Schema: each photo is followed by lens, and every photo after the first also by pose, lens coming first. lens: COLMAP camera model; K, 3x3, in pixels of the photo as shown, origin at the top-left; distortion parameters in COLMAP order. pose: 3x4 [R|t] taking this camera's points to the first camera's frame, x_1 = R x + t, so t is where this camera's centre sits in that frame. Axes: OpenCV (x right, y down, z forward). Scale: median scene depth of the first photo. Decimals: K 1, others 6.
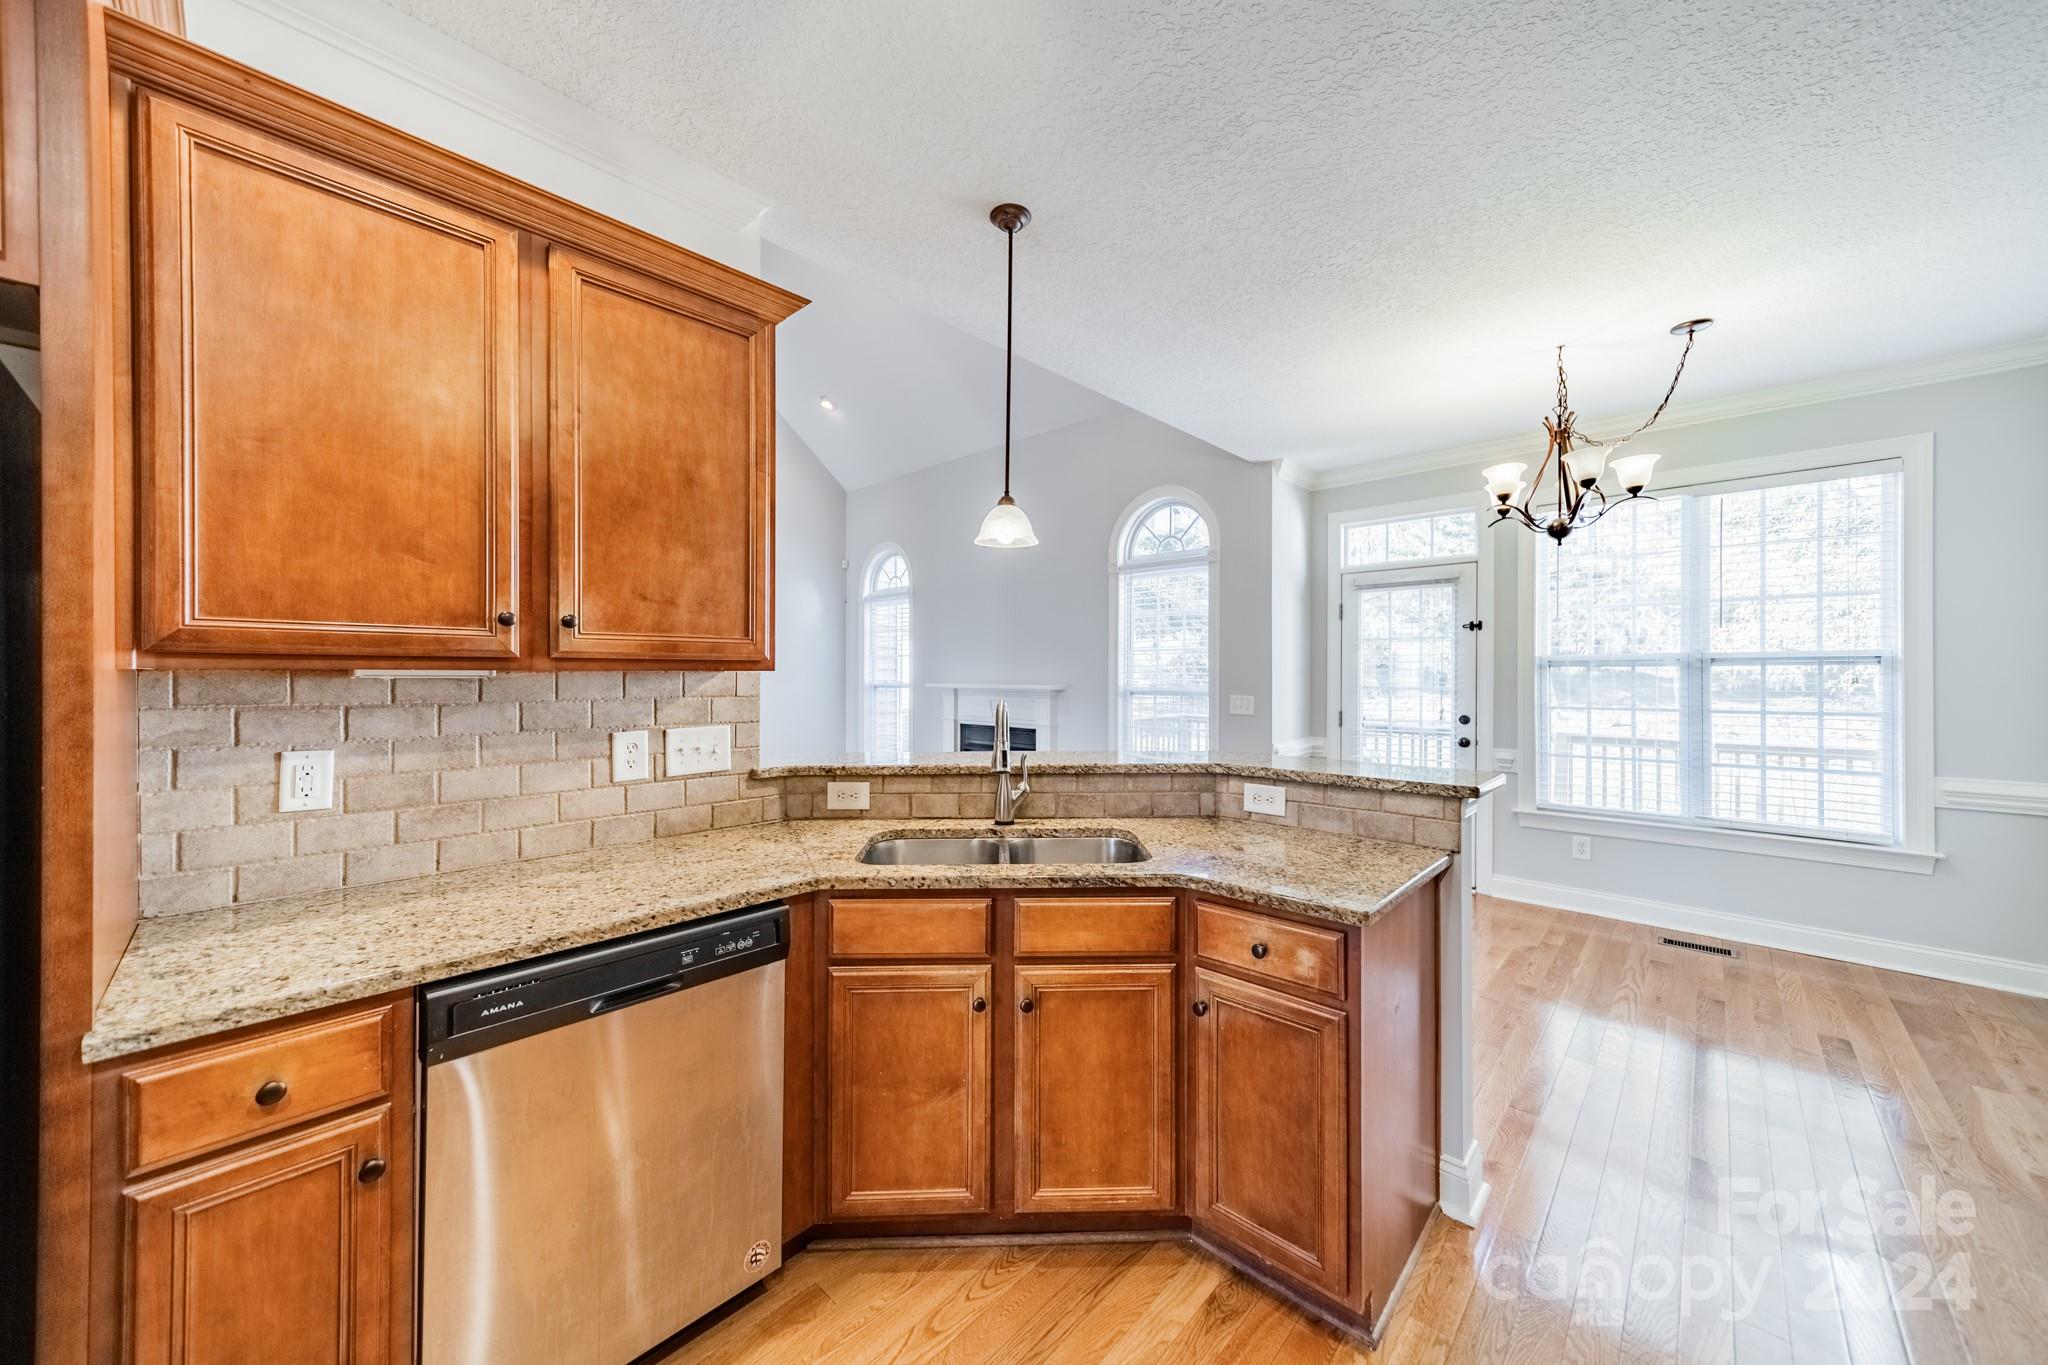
lens RADIAL K [[765.9, 0, 977.9], [0, 765.9, 676.8], [0, 0, 1]] dist [0.016173, 0.000058]
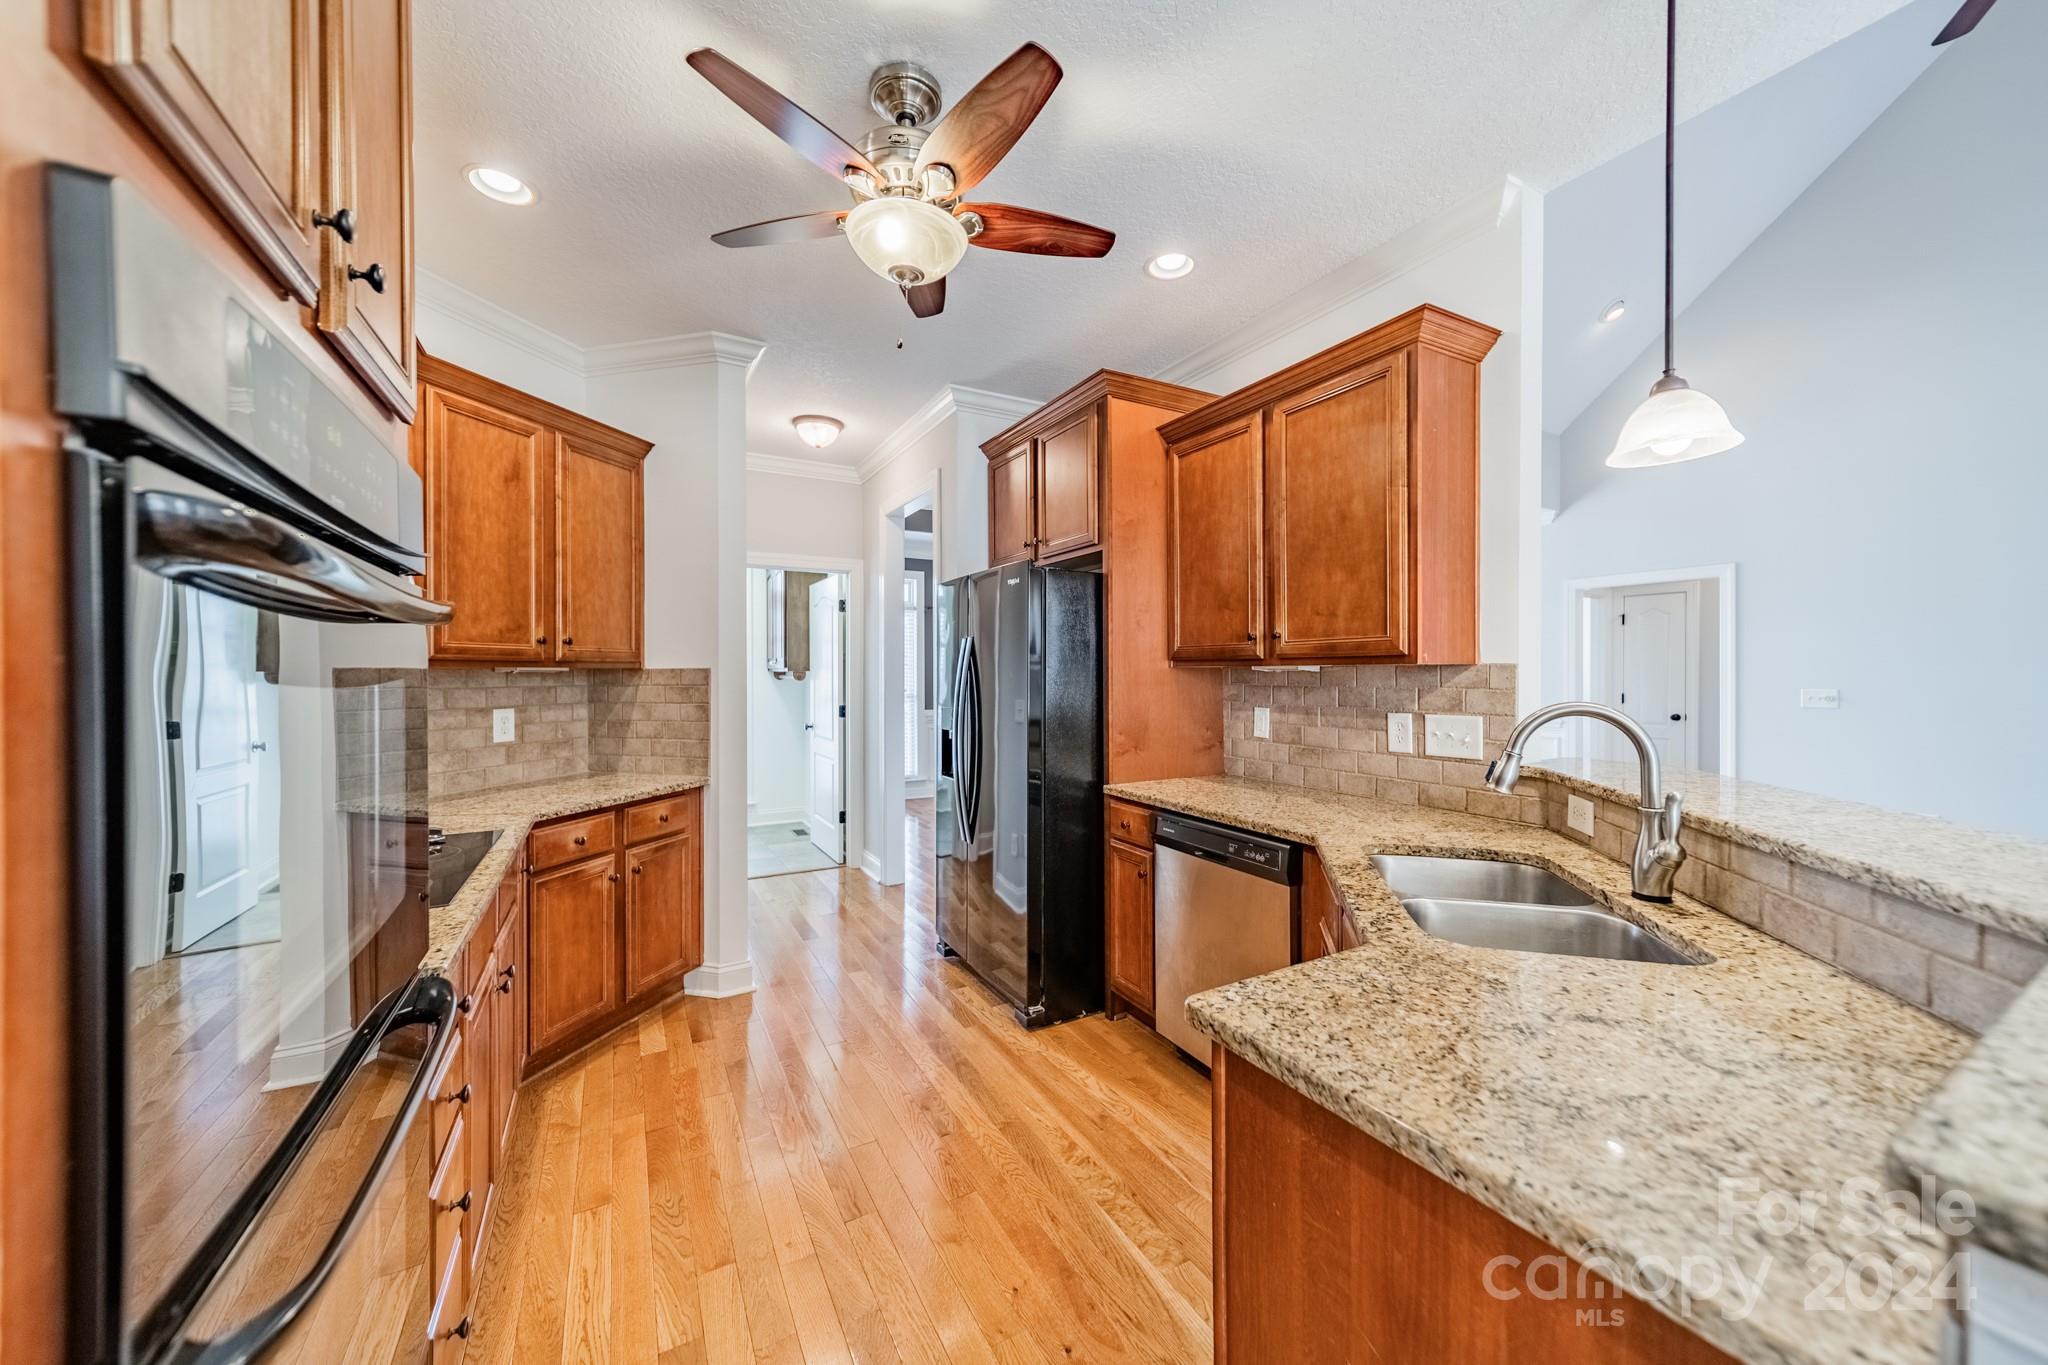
lens RADIAL K [[724.3, 0, 1037.2], [0, 724.3, 676.5], [0, 0, 1]] dist [0.005220, -0.000224]
pose [[-0.274365, 0.006348, -0.961605, 0.942679], [-0.001076, 0.999976, 0.006908, 0.003654], [0.961625, 0.002930, -0.274352, 0.838901]]
